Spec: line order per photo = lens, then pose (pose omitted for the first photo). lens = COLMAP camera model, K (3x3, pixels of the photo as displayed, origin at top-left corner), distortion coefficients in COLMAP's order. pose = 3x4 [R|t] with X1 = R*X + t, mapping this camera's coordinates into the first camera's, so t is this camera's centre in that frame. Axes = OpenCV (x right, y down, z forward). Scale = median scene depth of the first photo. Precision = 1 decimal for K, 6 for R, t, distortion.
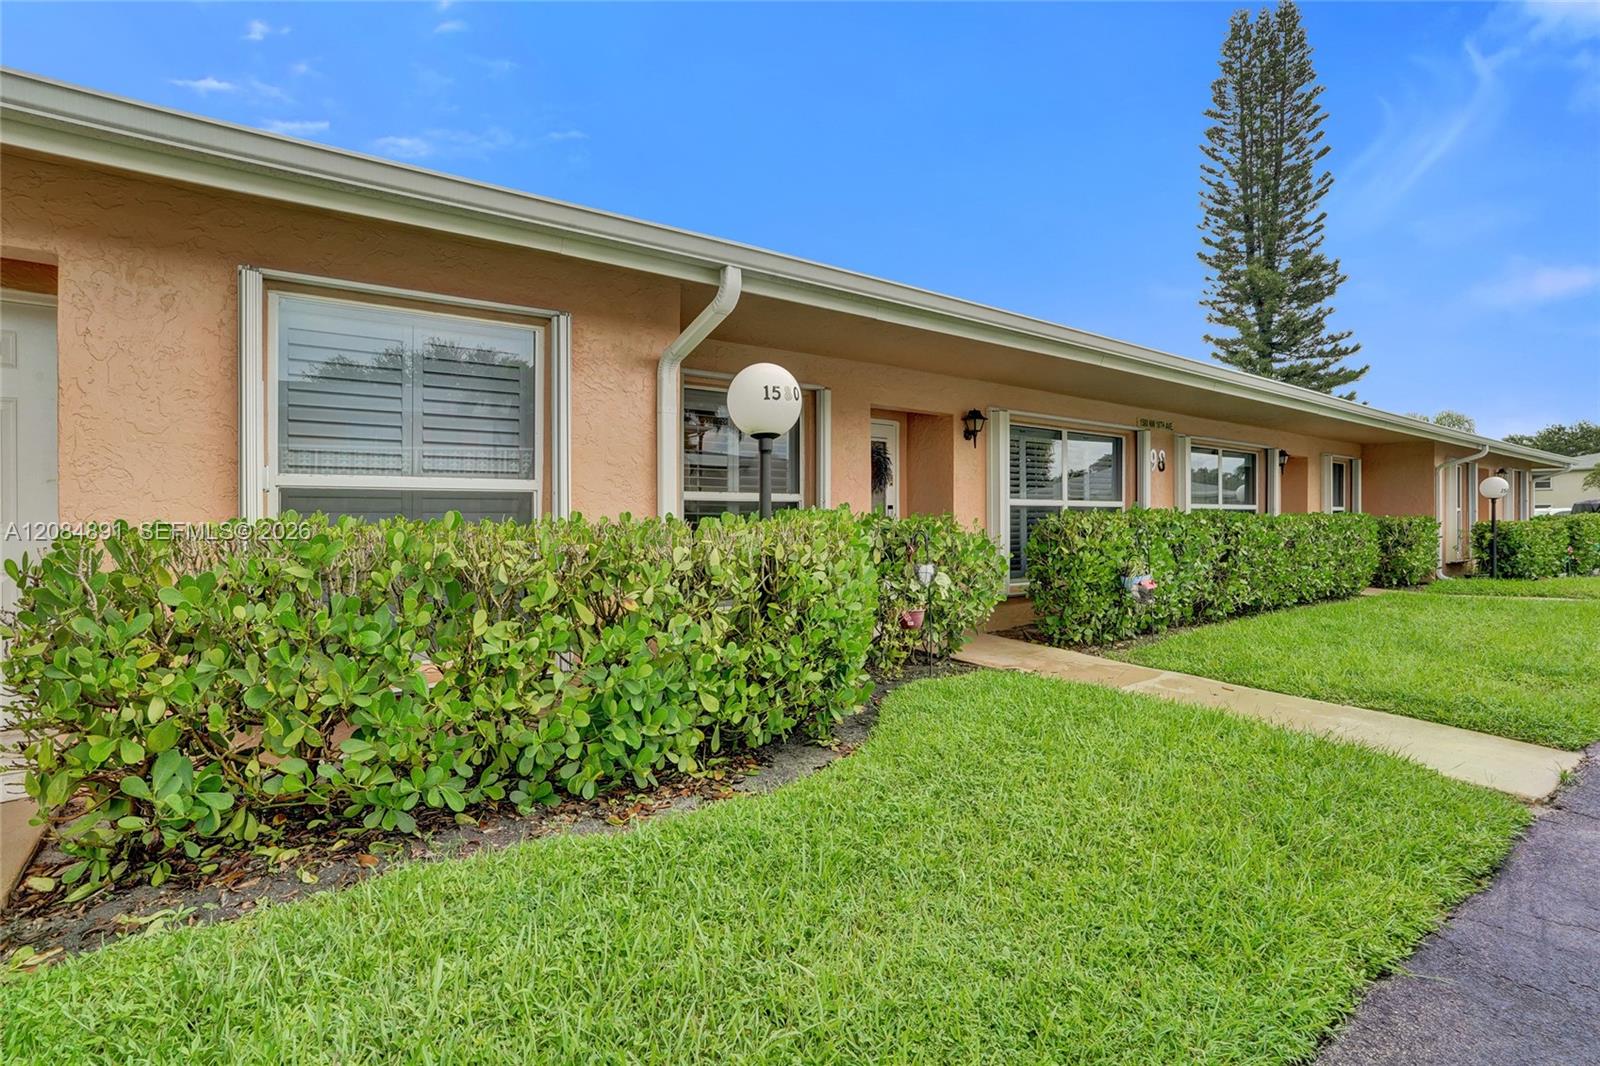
lens RADIAL K [[758.6, 0, 800.0], [0, 758.6, 521.5], [0, 0, 1]] dist [-0.047711, 0.024056]
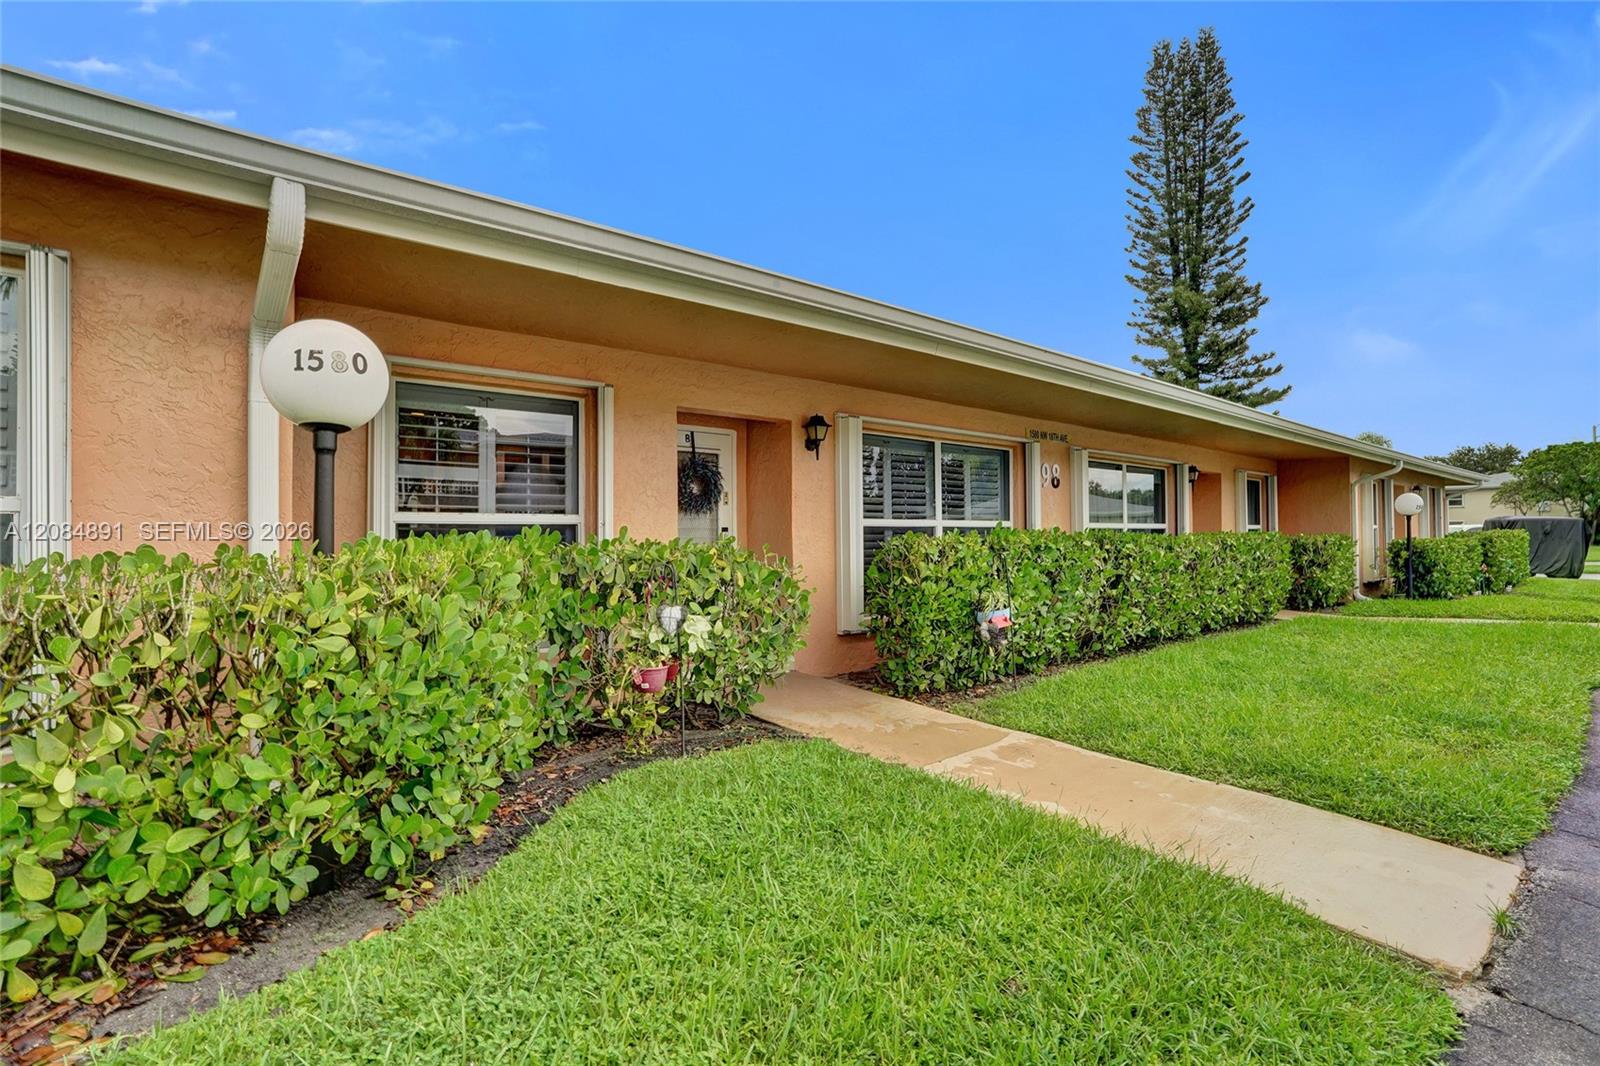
lens RADIAL K [[722.6, 0, 800.0], [0, 722.6, 533.0], [0, 0, 1]] dist [-0.050784, 0.023427]
pose [[0.999297, -0.006802, 0.036857, 0.112844], [0.007250, 0.999901, -0.012032, -0.002901], [-0.036771, 0.012291, 0.999248, 0.115345]]
